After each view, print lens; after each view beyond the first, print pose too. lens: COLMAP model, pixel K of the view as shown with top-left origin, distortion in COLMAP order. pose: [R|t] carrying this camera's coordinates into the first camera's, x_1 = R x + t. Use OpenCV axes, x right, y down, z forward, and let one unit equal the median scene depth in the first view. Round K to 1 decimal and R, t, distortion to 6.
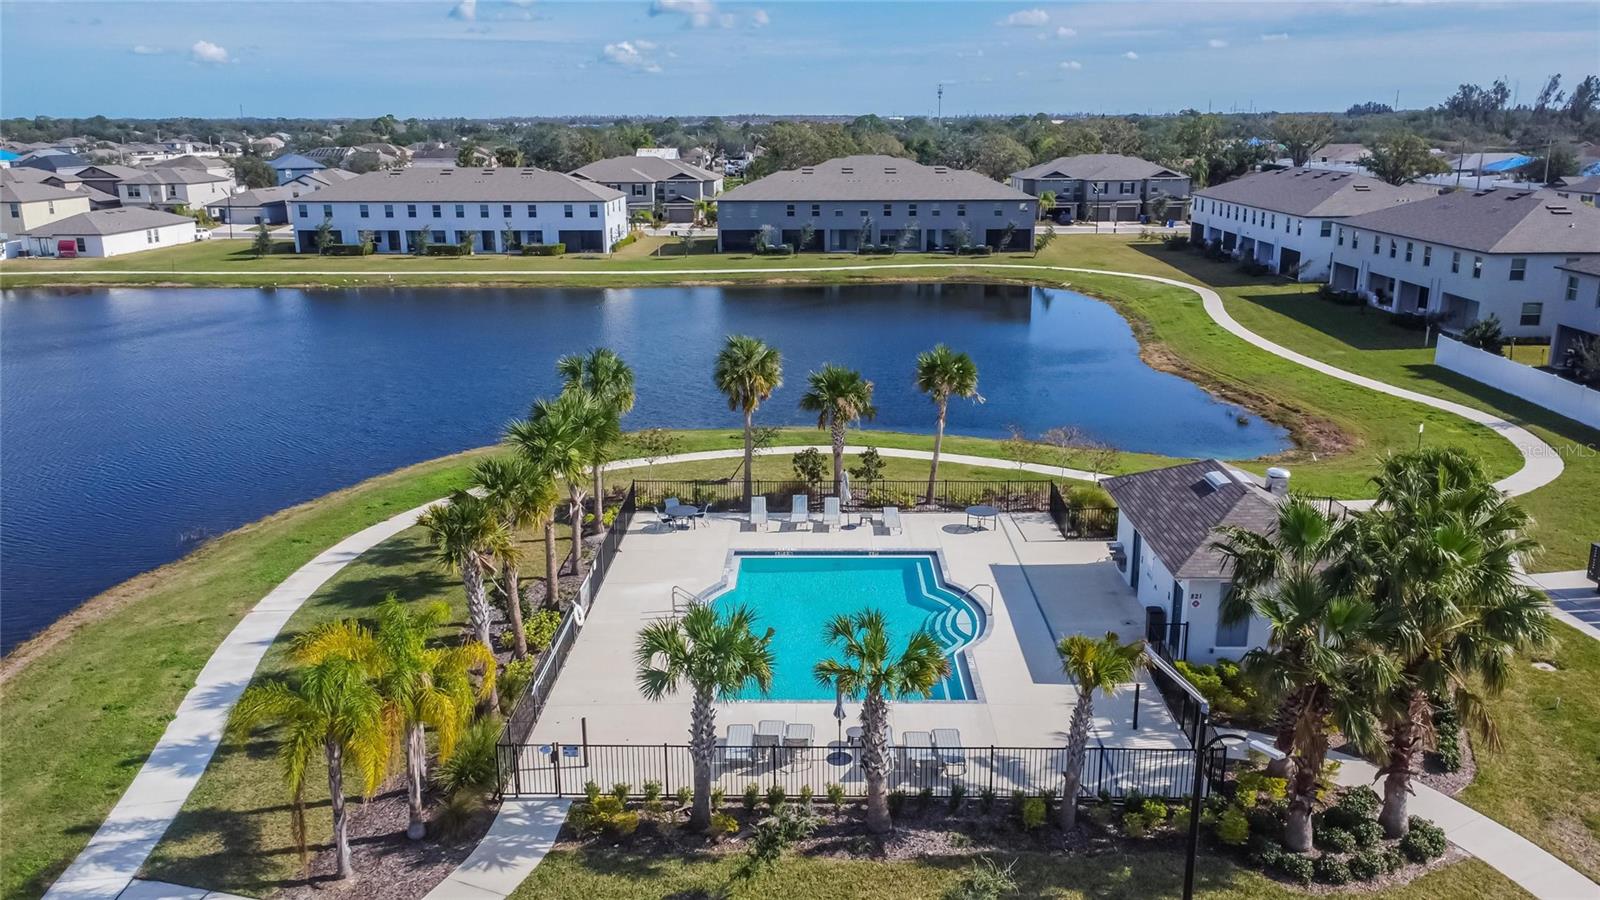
lens RADIAL K [[1177.3, 0, 800.0], [0, 1177.3, 450.0], [0, 0, 1]] dist [0.013981, 0.001671]
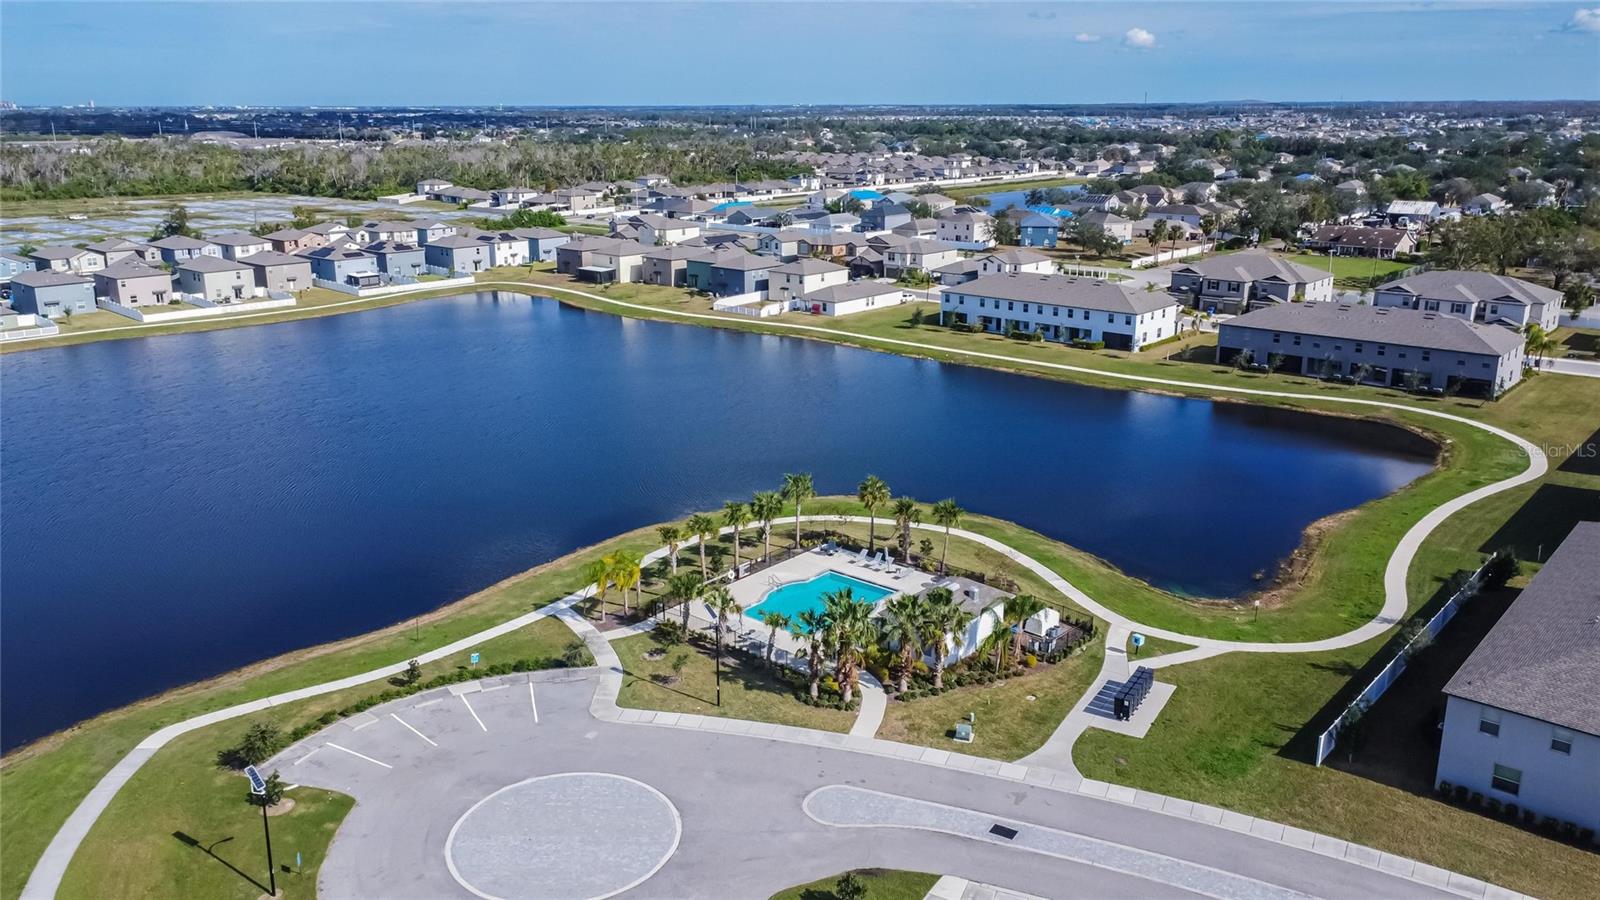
lens RADIAL K [[1177.3, 0, 800.0], [0, 1177.3, 450.0], [0, 0, 1]] dist [0.013981, 0.001671]
pose [[0.766439, 0.176393, -0.617621, 0.451370], [-0.170636, 0.982917, 0.068971, -0.103083], [0.619237, 0.052527, 0.783445, -0.302074]]
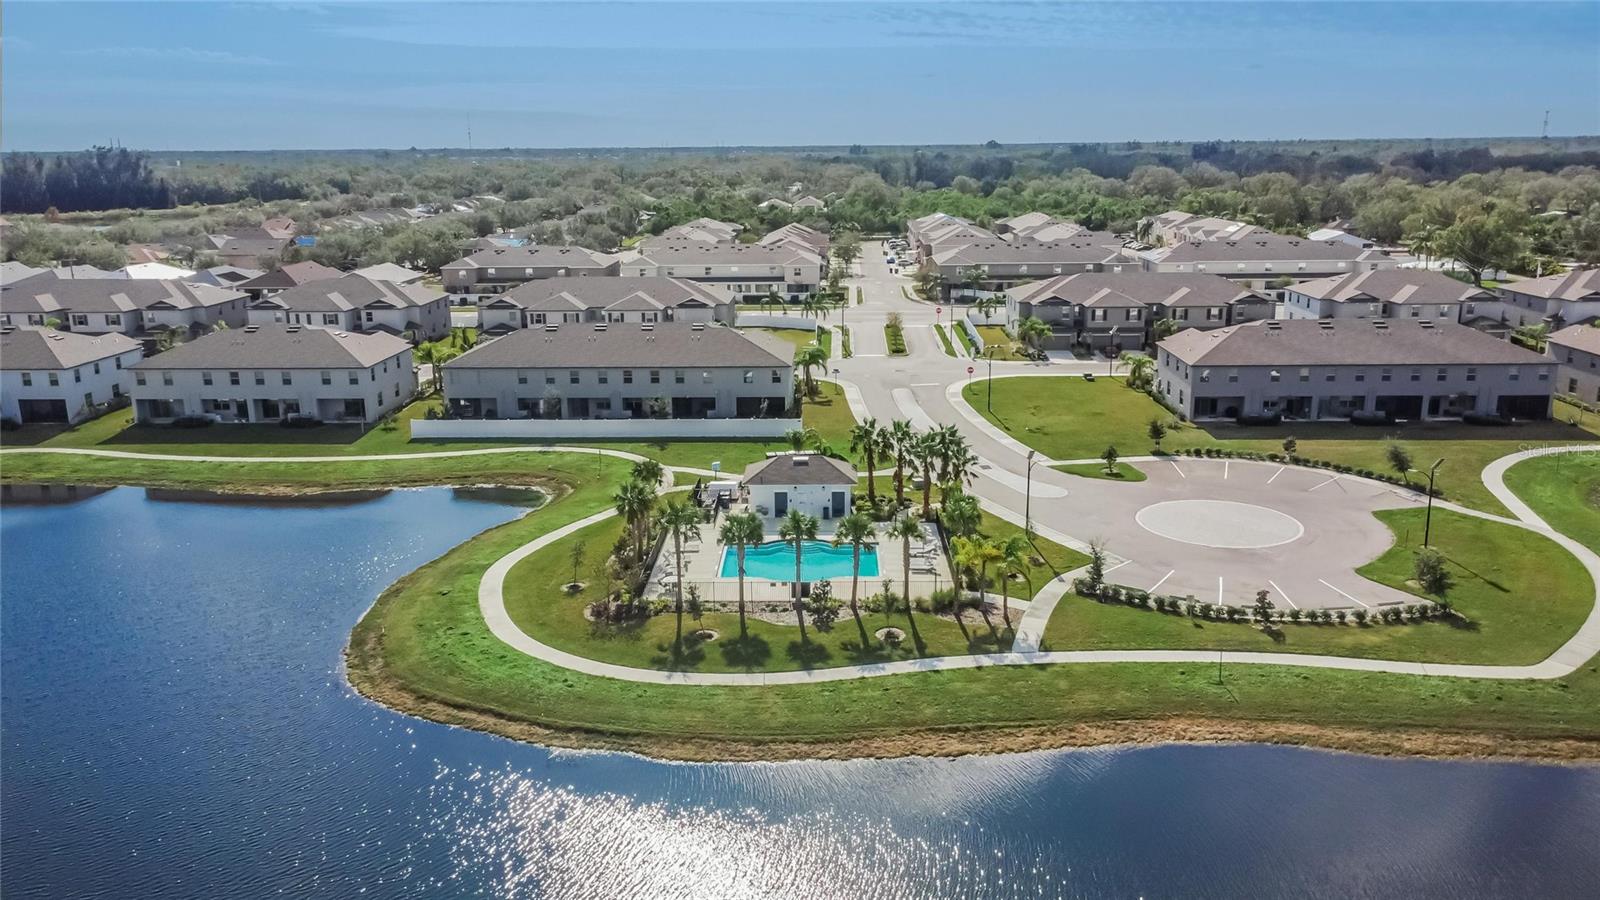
lens RADIAL K [[1177.3, 0, 800.0], [0, 1177.3, 450.0], [0, 0, 1]] dist [0.013981, 0.001671]
pose [[-0.004012, -0.241787, 0.970321, -0.650515], [0.271747, 0.933550, 0.233747, -0.180623], [-0.962360, 0.264620, 0.061960, 0.243060]]
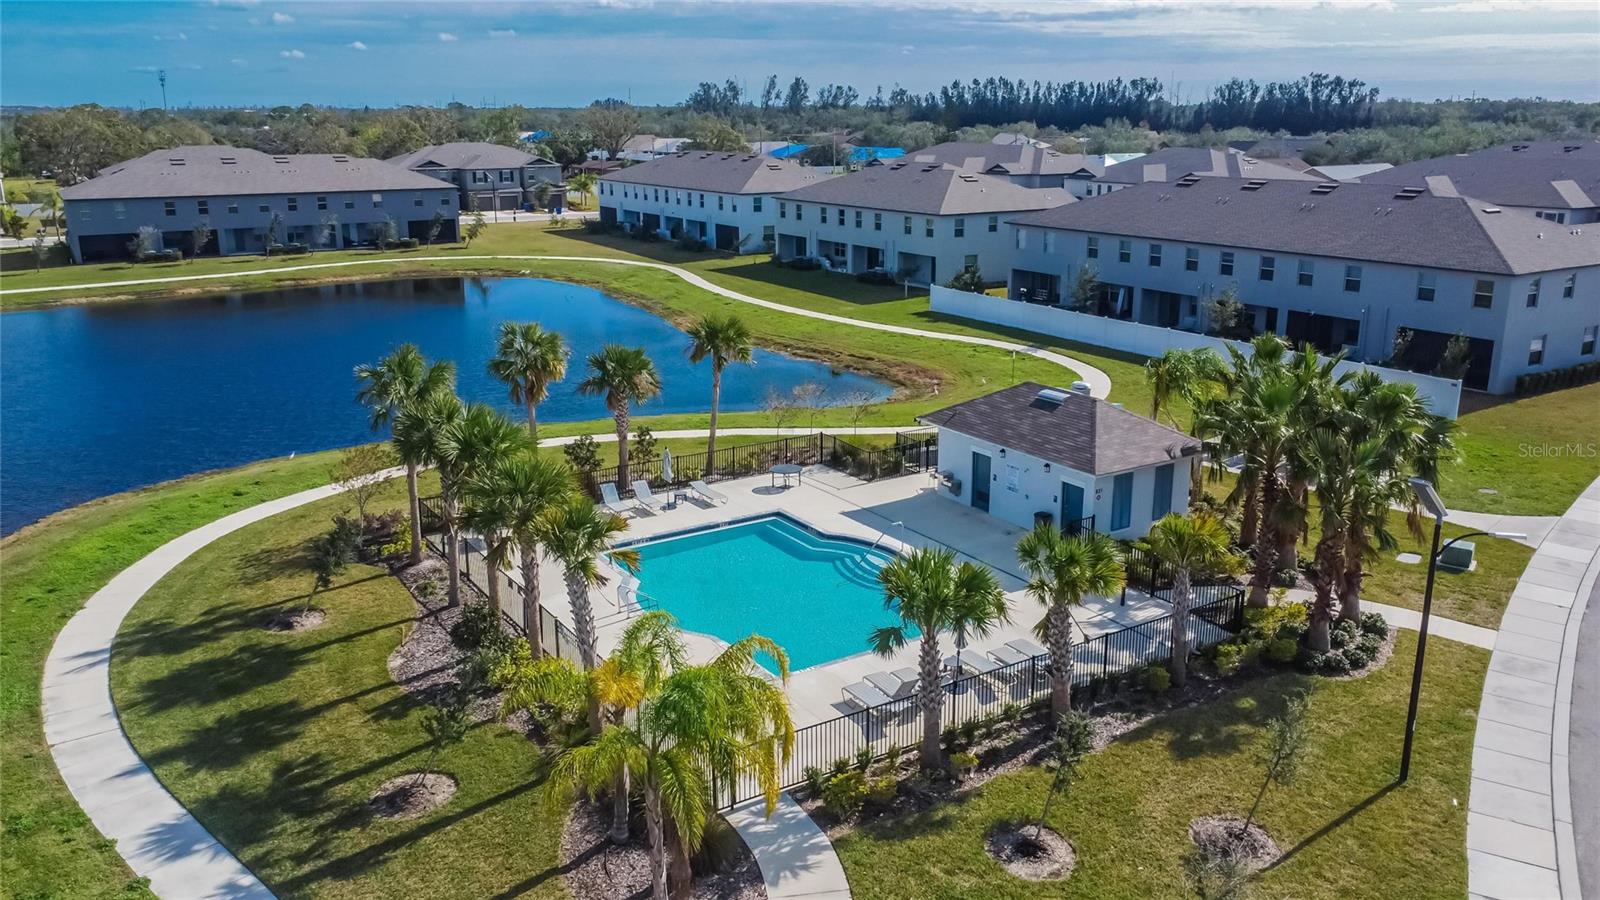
lens RADIAL K [[1207.3, 0, 800.0], [0, 1207.3, 450.0], [0, 0, 1]] dist [0.011041, -0.000200]
pose [[0.837047, -0.144504, 0.527703, -0.142551], [0.145114, 0.988584, 0.040529, -0.001951], [-0.527535, 0.042652, 0.848462, 0.037819]]
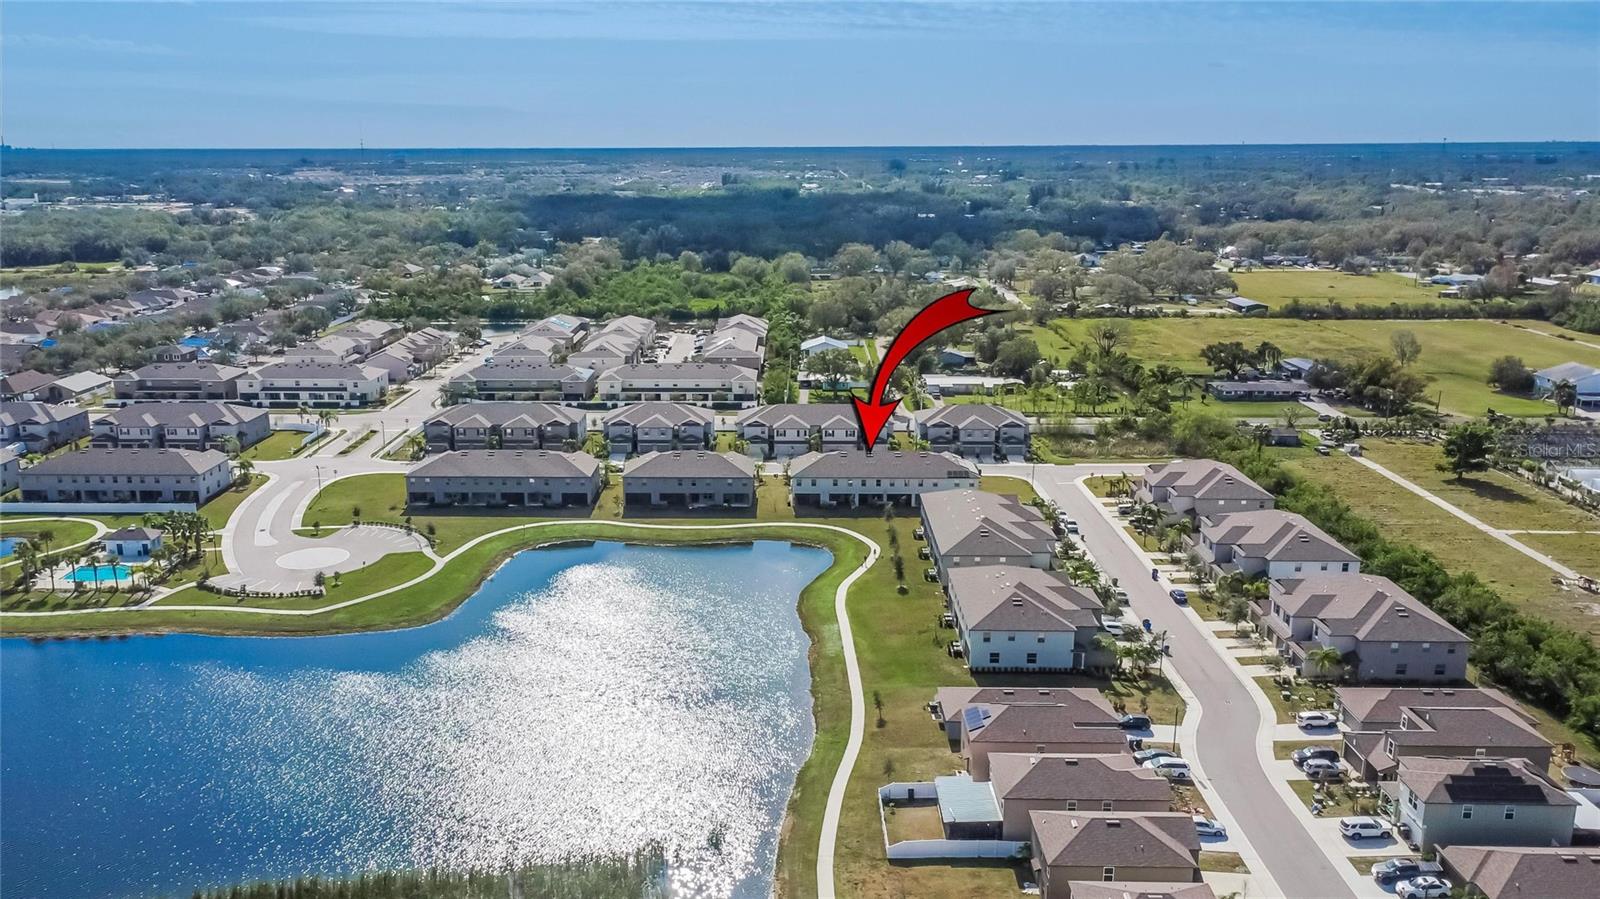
lens RADIAL K [[1300.6, 0, 753.1], [0, 1300.6, 445.2], [0, 0, 1]] dist [0.011203, 0.006270]
pose [[-0.002371, -0.219417, 0.975628, -1.741491], [0.266204, 0.940288, 0.212116, -0.271724], [-0.963914, 0.260219, 0.056180, -0.725913]]
